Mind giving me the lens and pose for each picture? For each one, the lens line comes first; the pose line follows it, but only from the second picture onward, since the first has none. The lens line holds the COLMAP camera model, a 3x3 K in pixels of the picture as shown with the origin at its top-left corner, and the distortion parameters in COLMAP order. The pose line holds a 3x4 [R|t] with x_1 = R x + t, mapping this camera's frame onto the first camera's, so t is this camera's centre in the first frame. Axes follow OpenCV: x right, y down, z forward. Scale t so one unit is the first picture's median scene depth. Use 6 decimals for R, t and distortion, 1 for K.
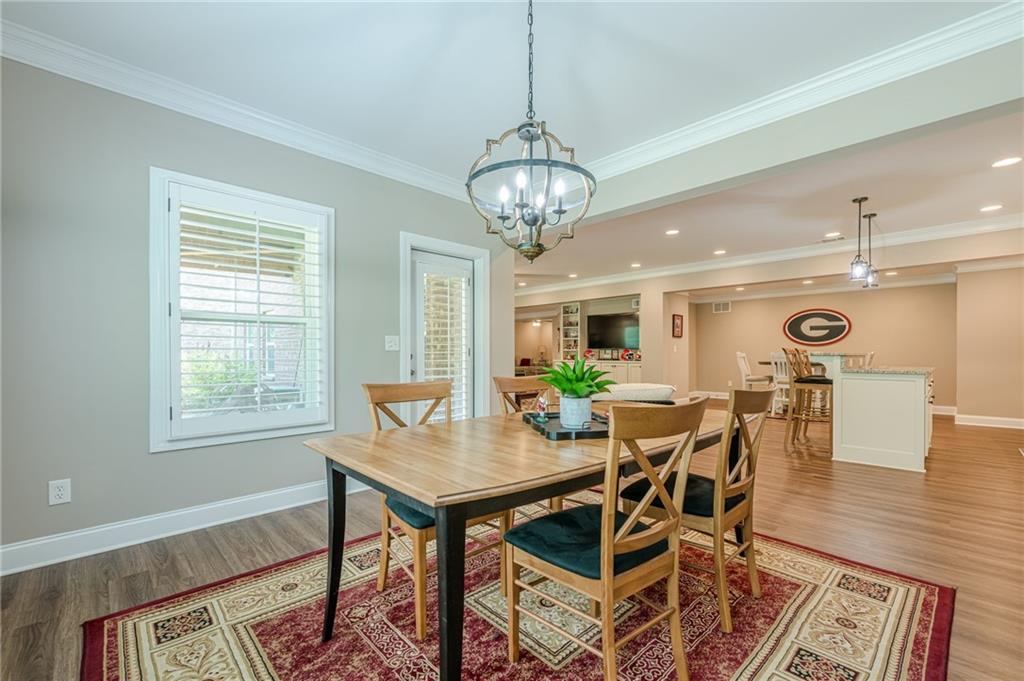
lens RADIAL K [[432.4, 0, 515.5], [0, 432.4, 343.2], [0, 0, 1]] dist [0.044781, 0.000036]
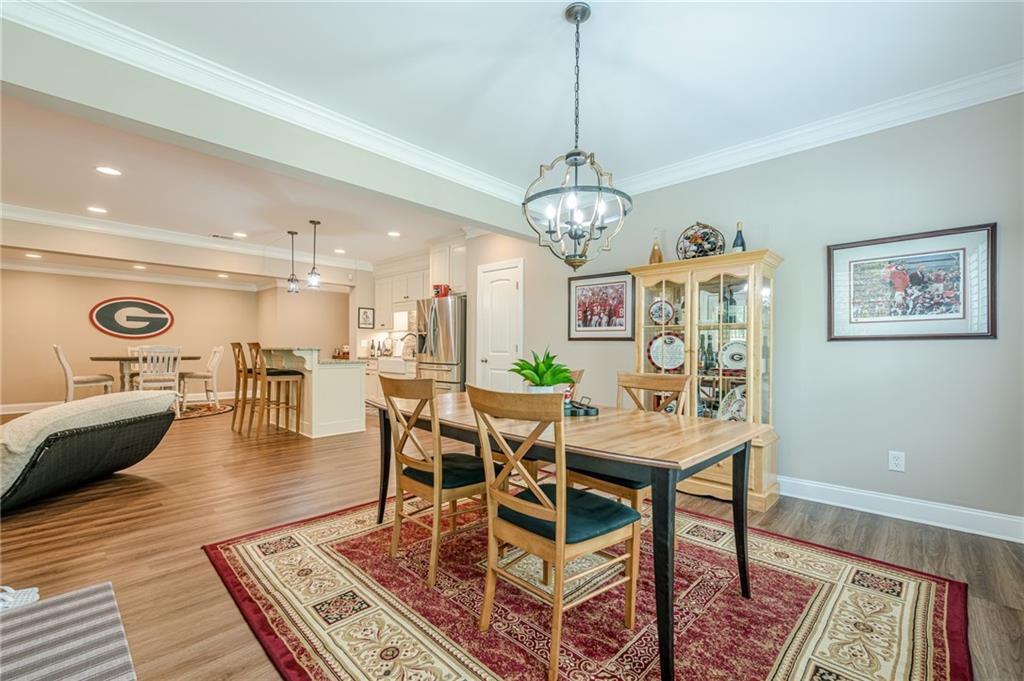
lens RADIAL K [[432.4, 0, 515.5], [0, 432.4, 343.2], [0, 0, 1]] dist [0.044781, 0.000036]
pose [[-0.038747, 0.006911, 0.999225, -0.850598], [-0.022200, 0.999723, -0.007775, 0.014764], [-0.999002, -0.022484, -0.038583, 0.908405]]
